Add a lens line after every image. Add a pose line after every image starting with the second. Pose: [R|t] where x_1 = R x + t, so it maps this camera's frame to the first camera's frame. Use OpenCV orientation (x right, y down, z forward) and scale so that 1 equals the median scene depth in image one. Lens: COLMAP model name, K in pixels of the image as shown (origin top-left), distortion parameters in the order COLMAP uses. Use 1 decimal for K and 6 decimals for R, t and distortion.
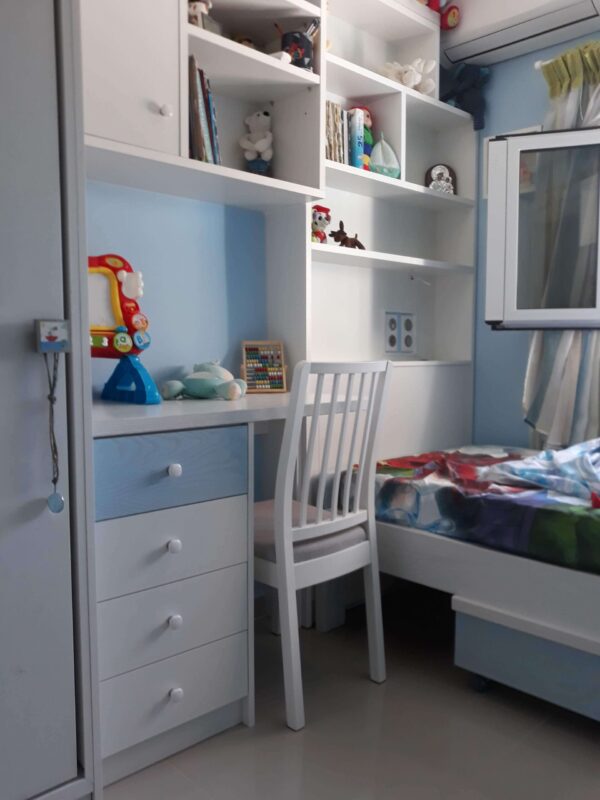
lens RADIAL K [[666.2, 0, 300.4], [0, 666.2, 413.1], [0, 0, 1]] dist [0.056336, -0.101068]
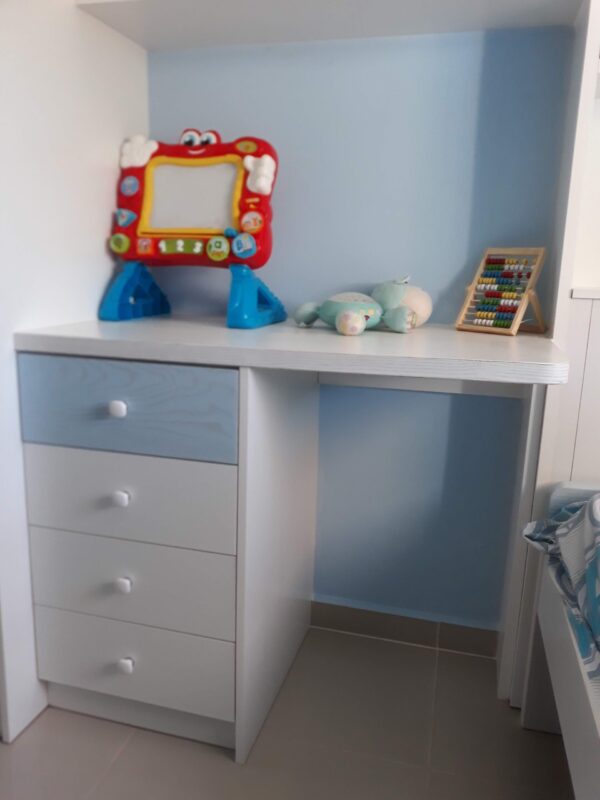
lens RADIAL K [[666.2, 0, 300.4], [0, 666.2, 413.1], [0, 0, 1]] dist [0.056336, -0.101068]
pose [[0.517291, 0.199007, -0.832350, 0.418591], [-0.099620, 0.979978, 0.172392, -0.048885], [0.849992, -0.006258, 0.526759, 0.538191]]
